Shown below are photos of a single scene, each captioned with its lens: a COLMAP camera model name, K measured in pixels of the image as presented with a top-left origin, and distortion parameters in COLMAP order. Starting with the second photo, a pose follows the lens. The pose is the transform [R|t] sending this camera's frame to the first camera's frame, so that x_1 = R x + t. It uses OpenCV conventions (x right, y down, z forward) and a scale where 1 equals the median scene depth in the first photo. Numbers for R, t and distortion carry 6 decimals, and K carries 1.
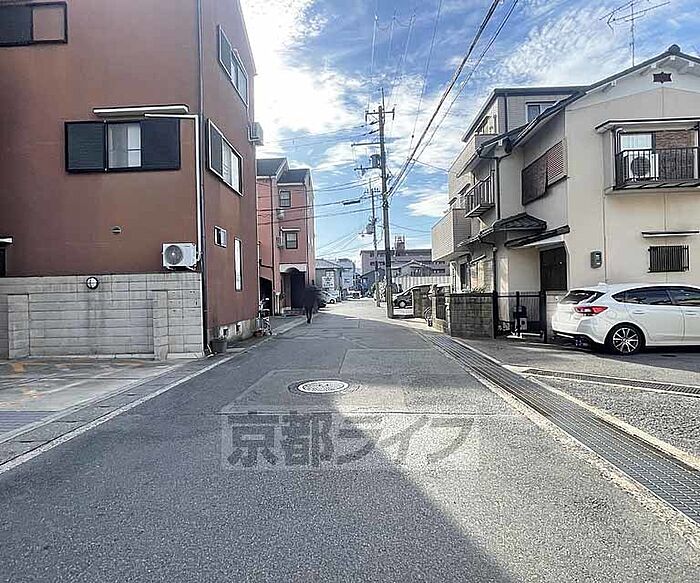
lens RADIAL K [[405.9, 0, 345.1], [0, 405.9, 290.0], [0, 0, 1]] dist [-0.002660, -0.000038]
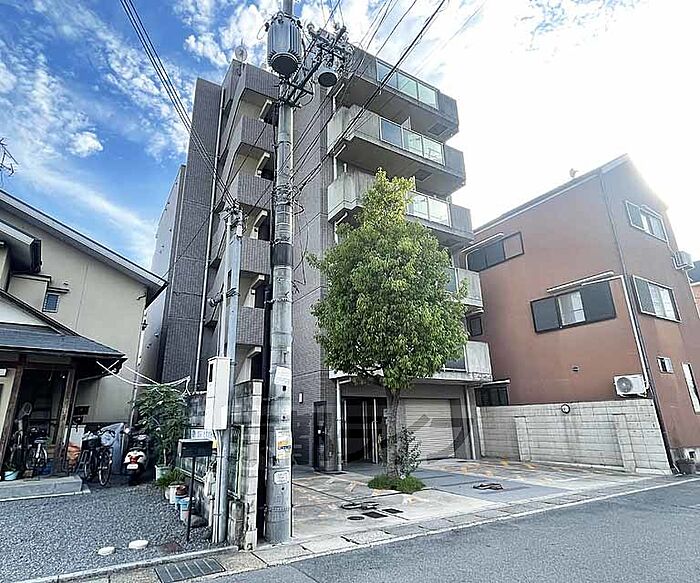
lens RADIAL K [[405.9, 0, 345.1], [0, 405.9, 290.0], [0, 0, 1]] dist [-0.002660, -0.000038]
pose [[0.555817, -0.243199, -0.794935, 0.170279], [0.008195, 0.957806, -0.287297, -0.013067], [0.831264, 0.153170, 0.534358, -0.444939]]
